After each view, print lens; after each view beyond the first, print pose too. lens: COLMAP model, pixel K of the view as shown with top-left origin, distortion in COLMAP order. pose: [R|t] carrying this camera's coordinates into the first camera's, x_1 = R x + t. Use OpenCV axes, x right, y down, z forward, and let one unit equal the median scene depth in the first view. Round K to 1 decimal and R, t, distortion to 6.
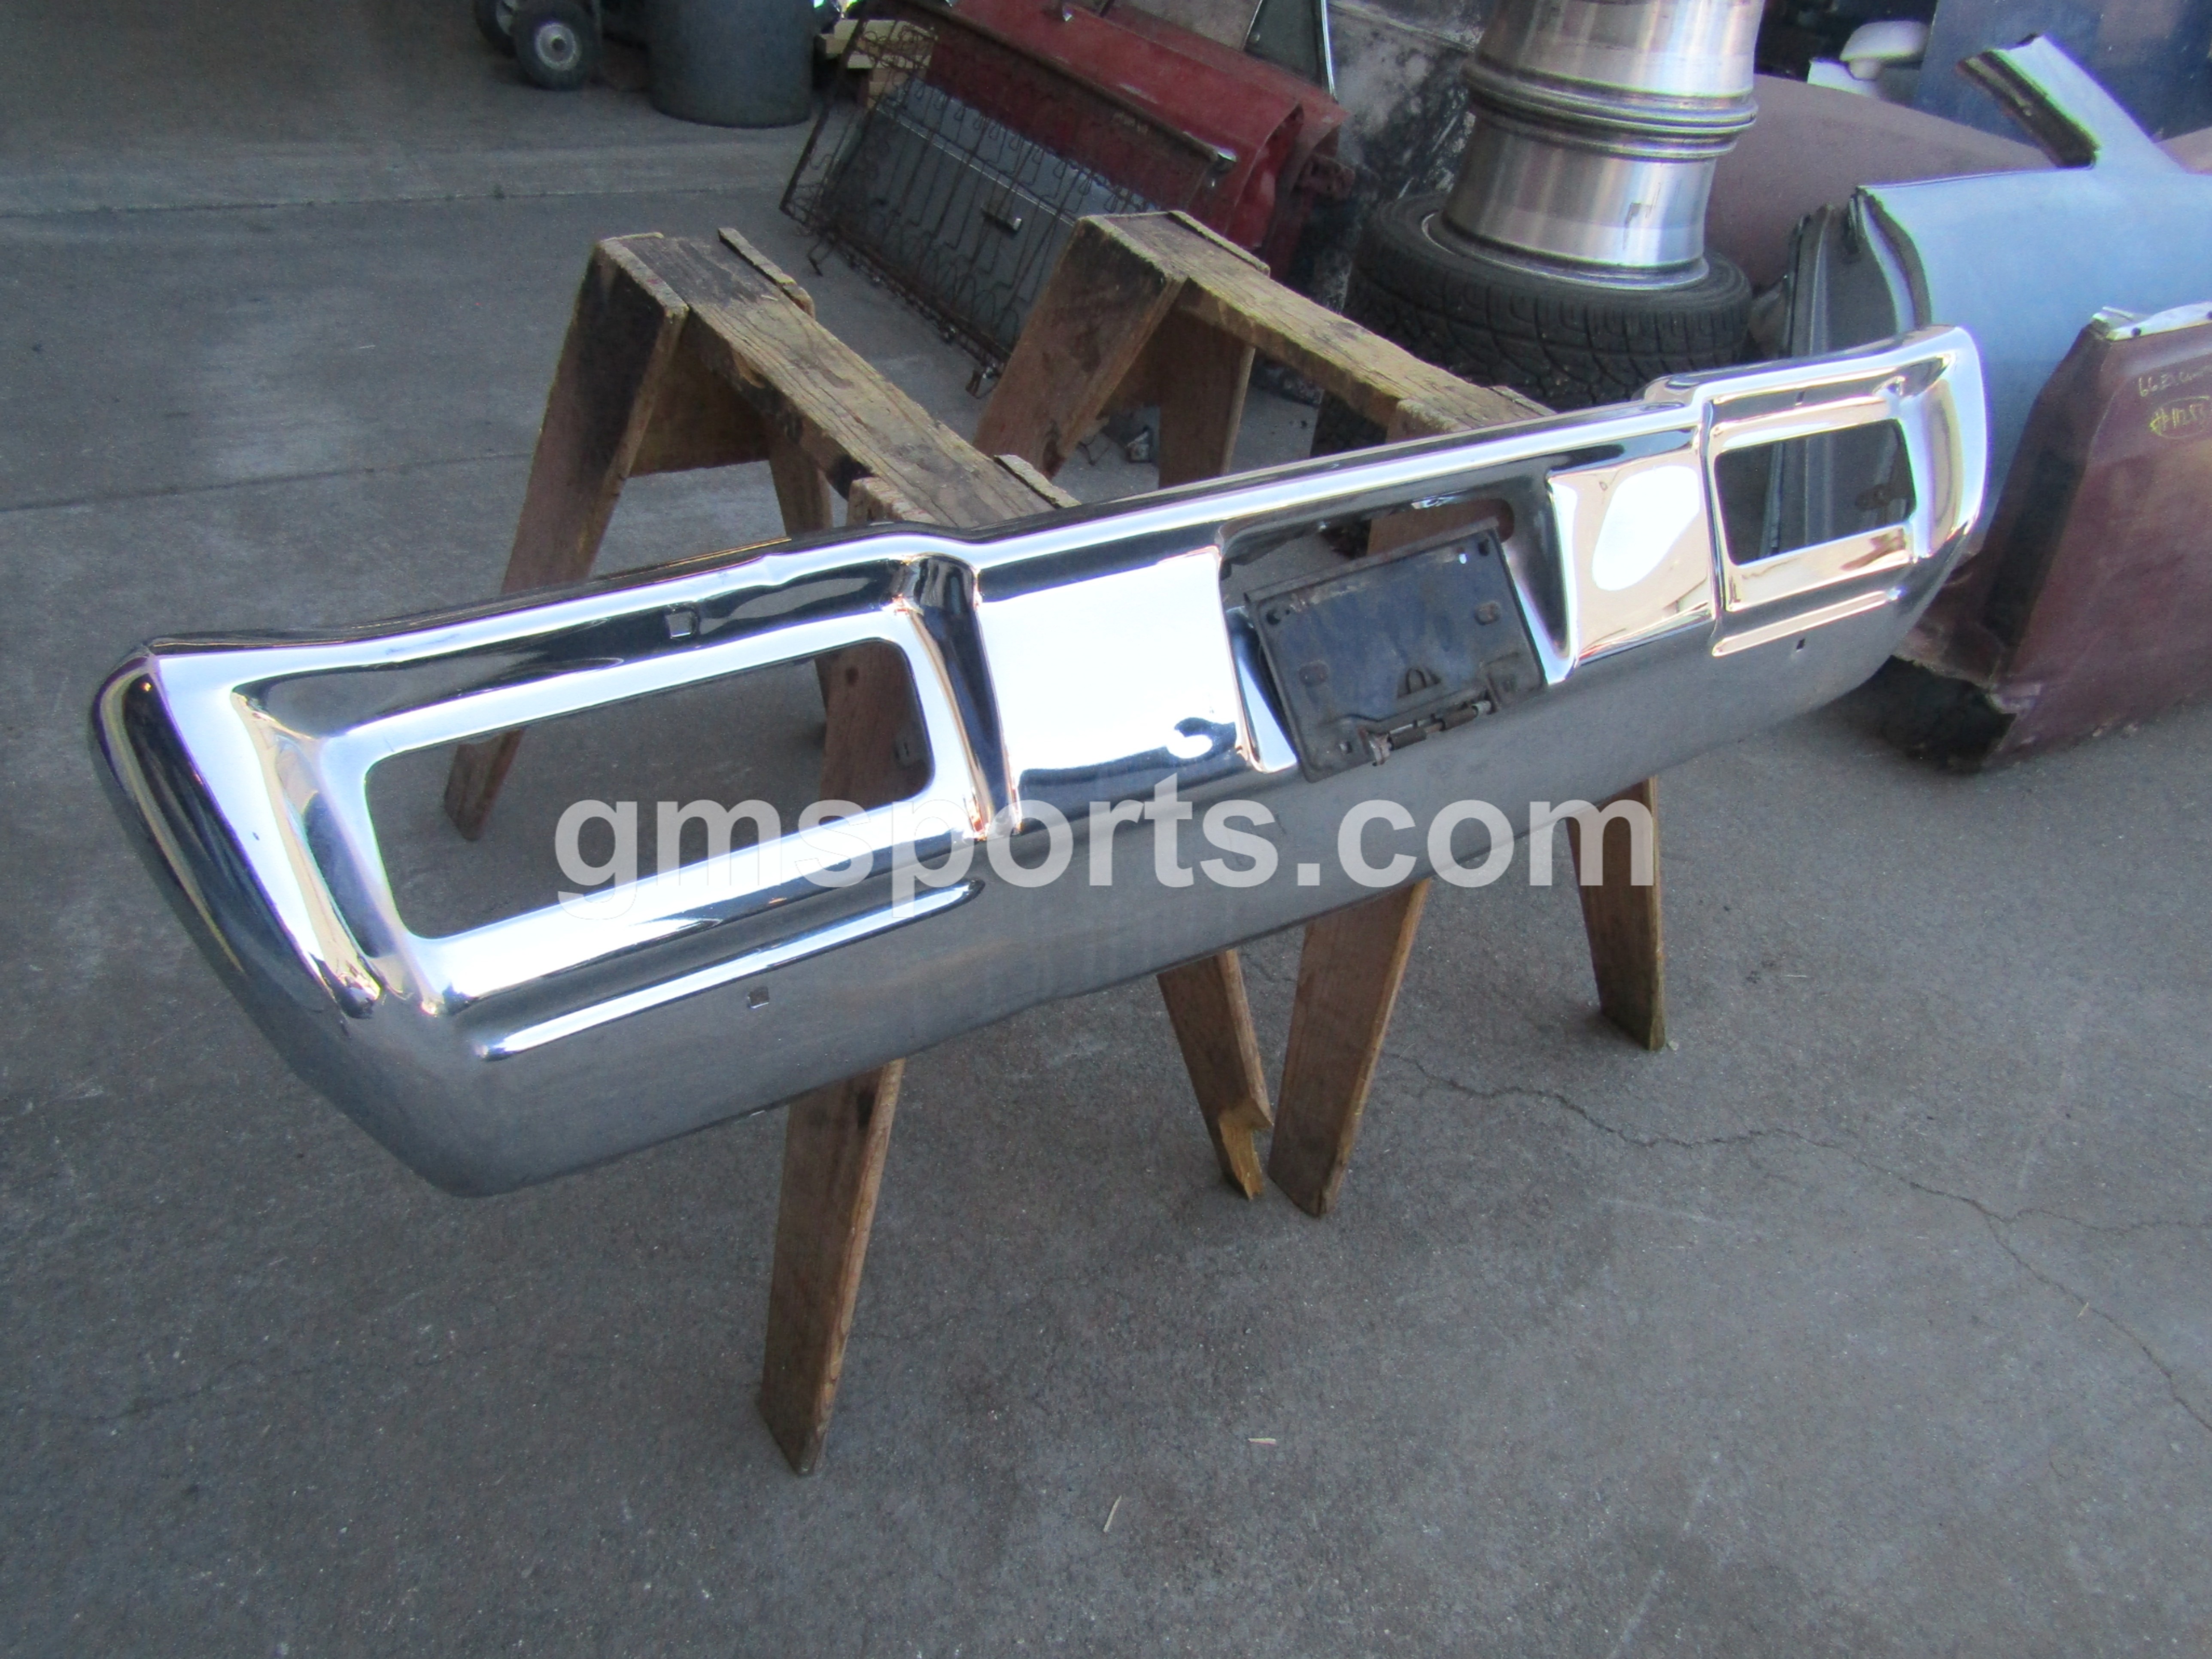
lens RADIAL K [[1564.8, 0, 1099.6], [0, 1564.8, 837.9], [0, 0, 1]] dist [-0.013726, 0.008376]
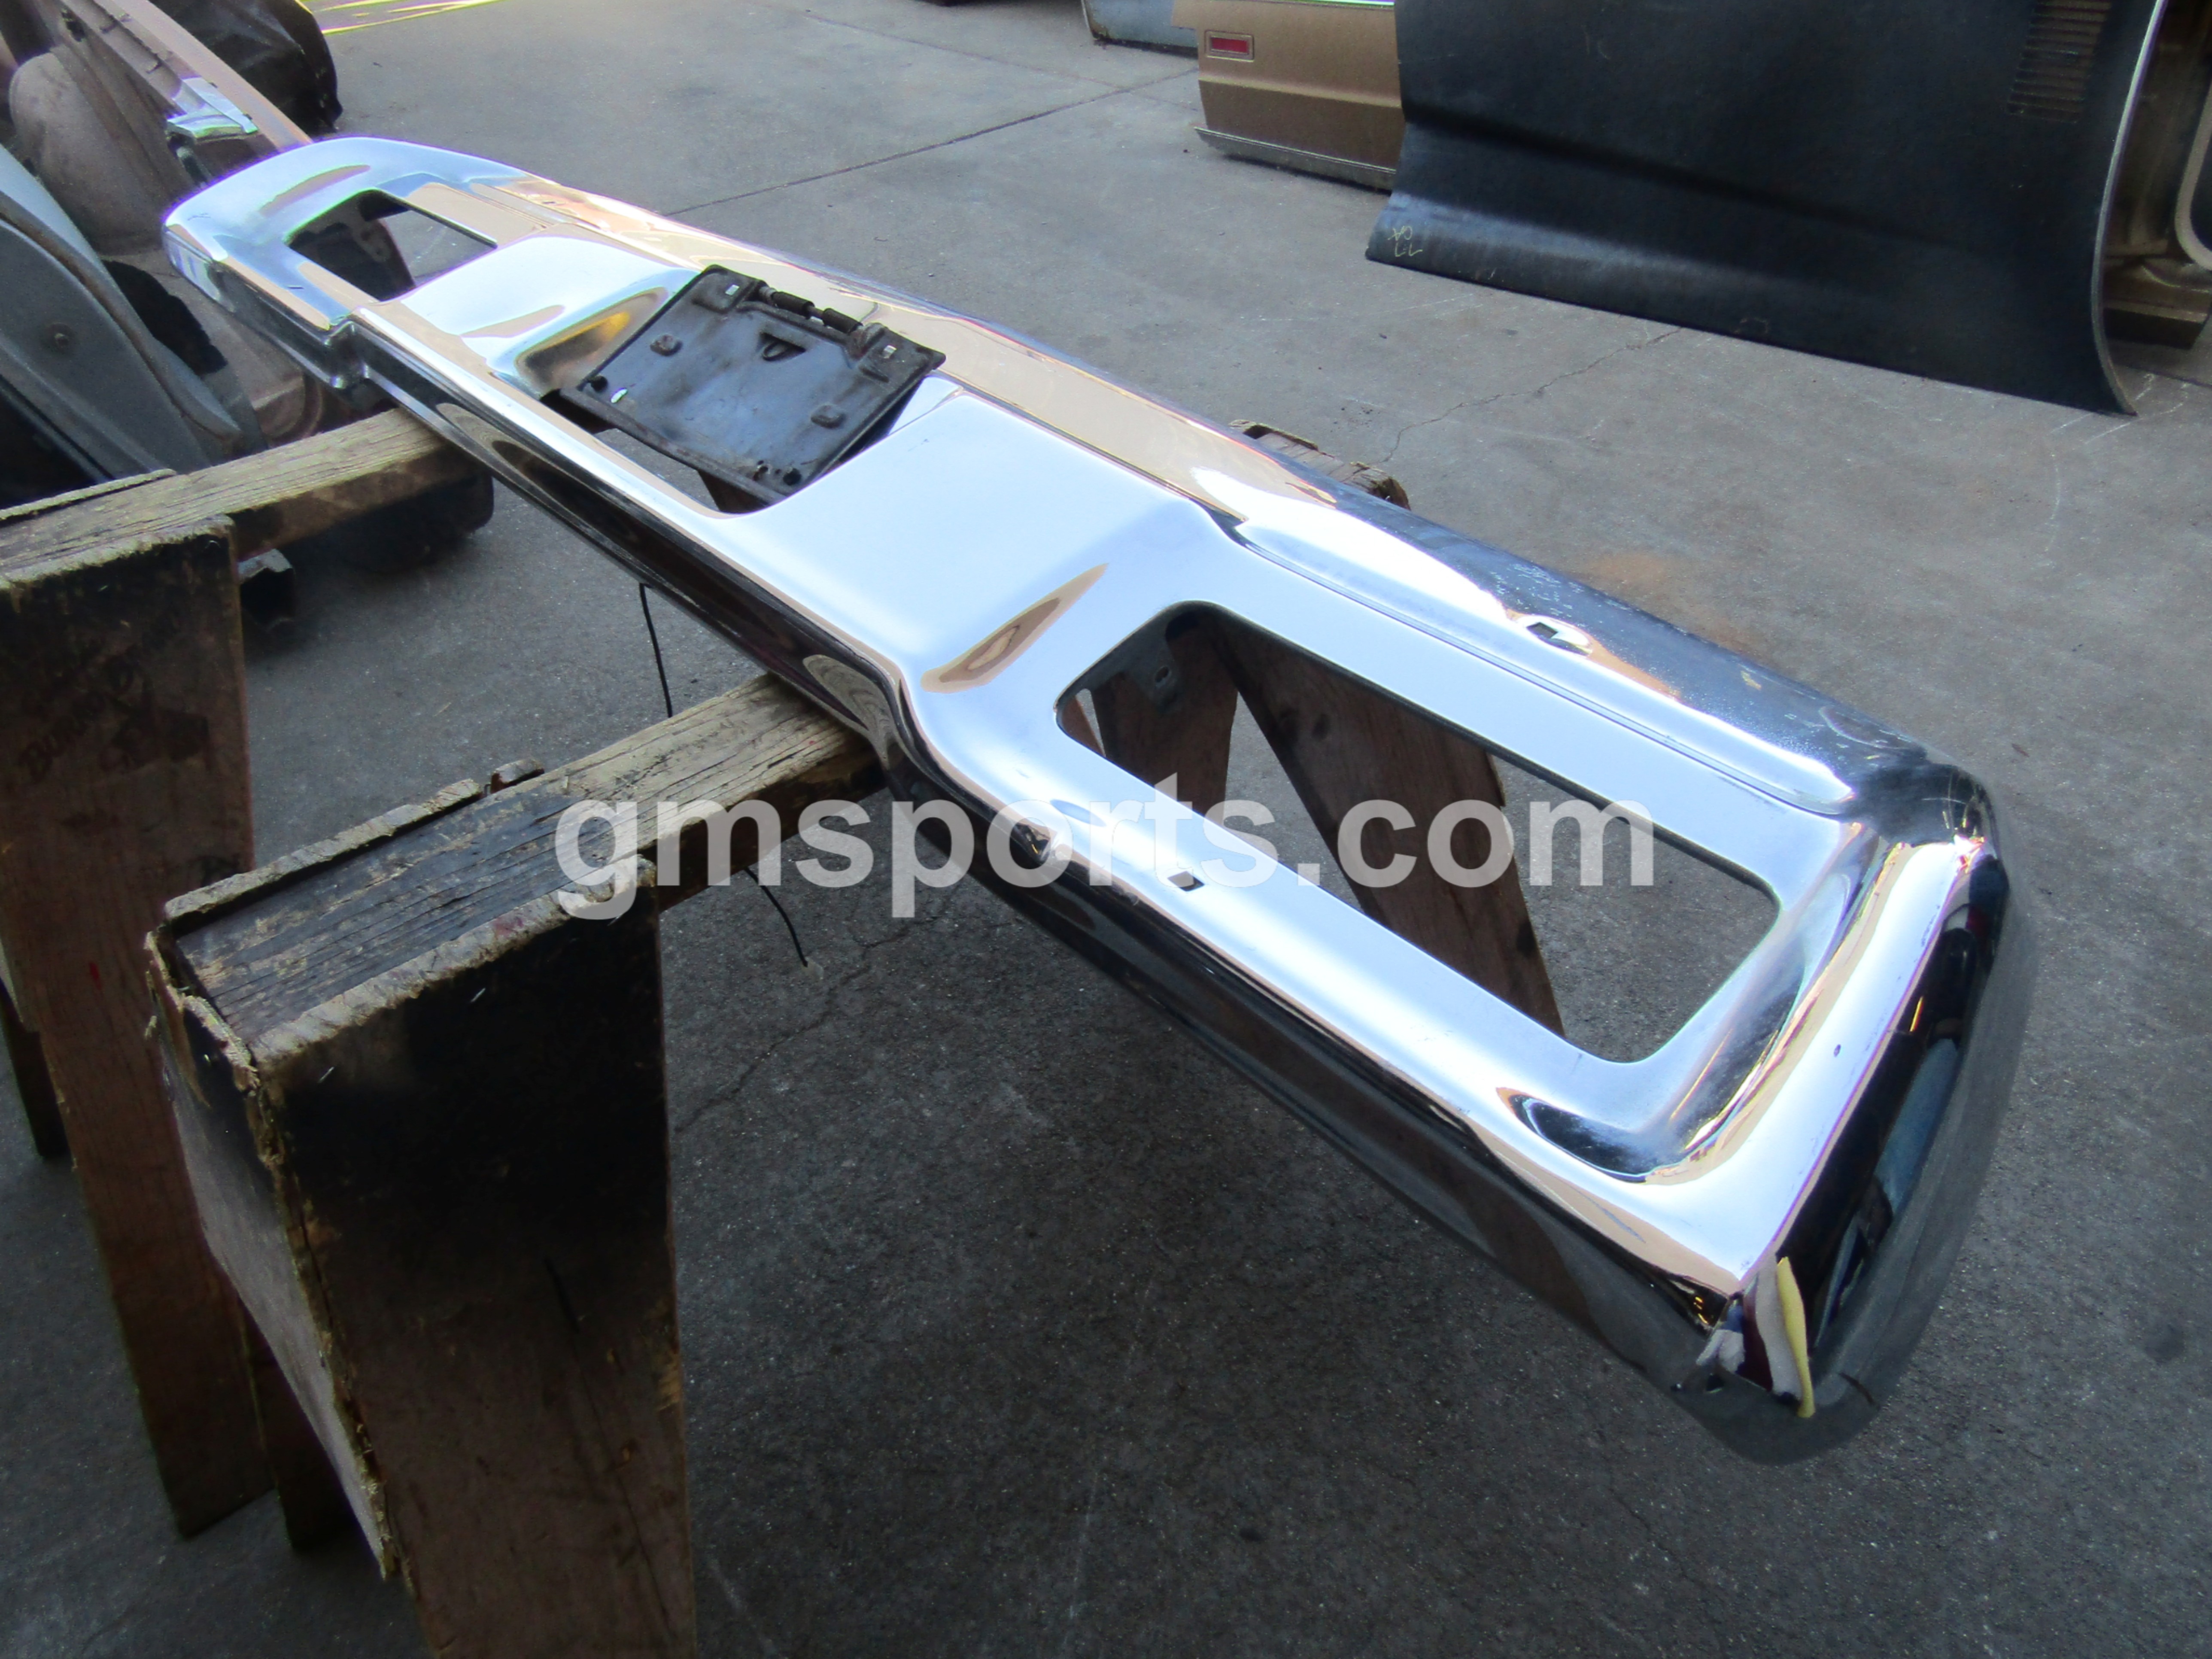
lens RADIAL K [[1564.8, 0, 1099.6], [0, 1564.8, 846.6], [0, 0, 1]] dist [-0.013726, 0.008376]
pose [[-0.148675, -0.708346, 0.690030, -0.511317], [0.611659, 0.482419, 0.627013, -0.451345], [-0.777026, 0.515284, 0.361542, 0.522421]]
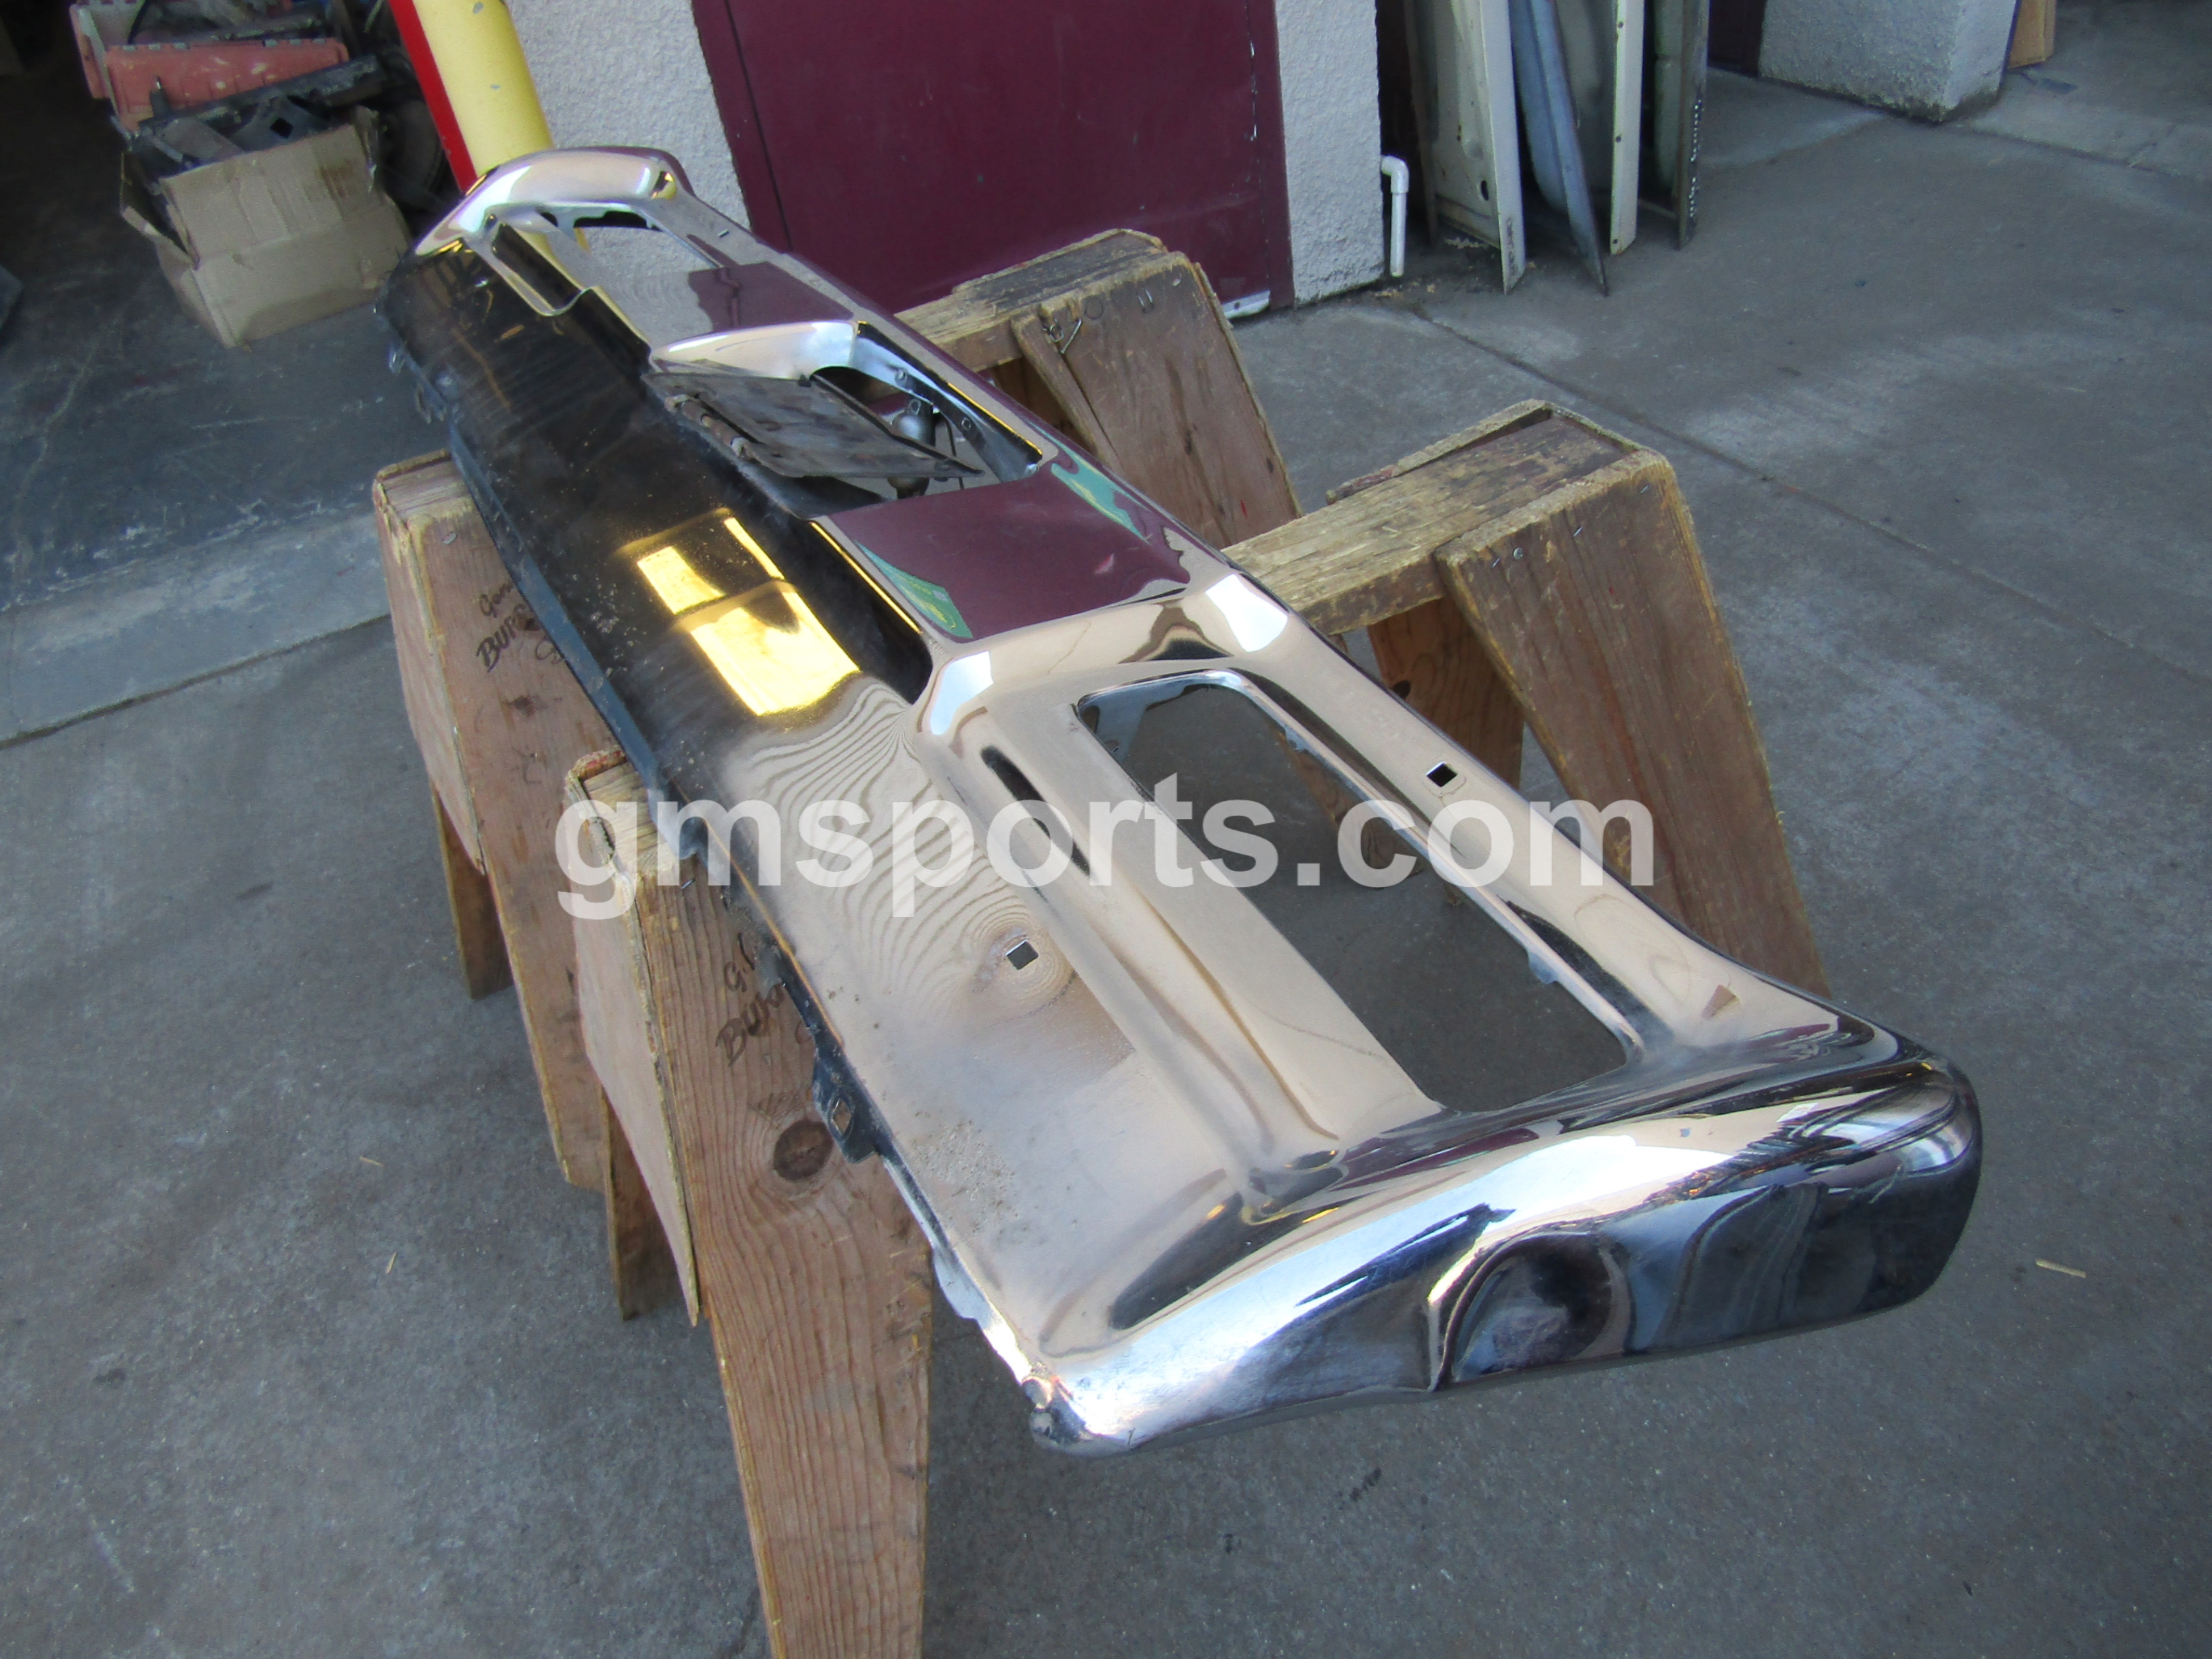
lens RADIAL K [[1564.8, 0, 1104.4], [0, 1564.8, 827.5], [0, 0, 1]] dist [-0.013726, 0.008376]
pose [[-0.059993, 0.540439, -0.839241, 0.647277], [-0.493174, 0.714927, 0.495640, -0.509265], [0.867860, 0.443627, 0.223640, 0.782576]]
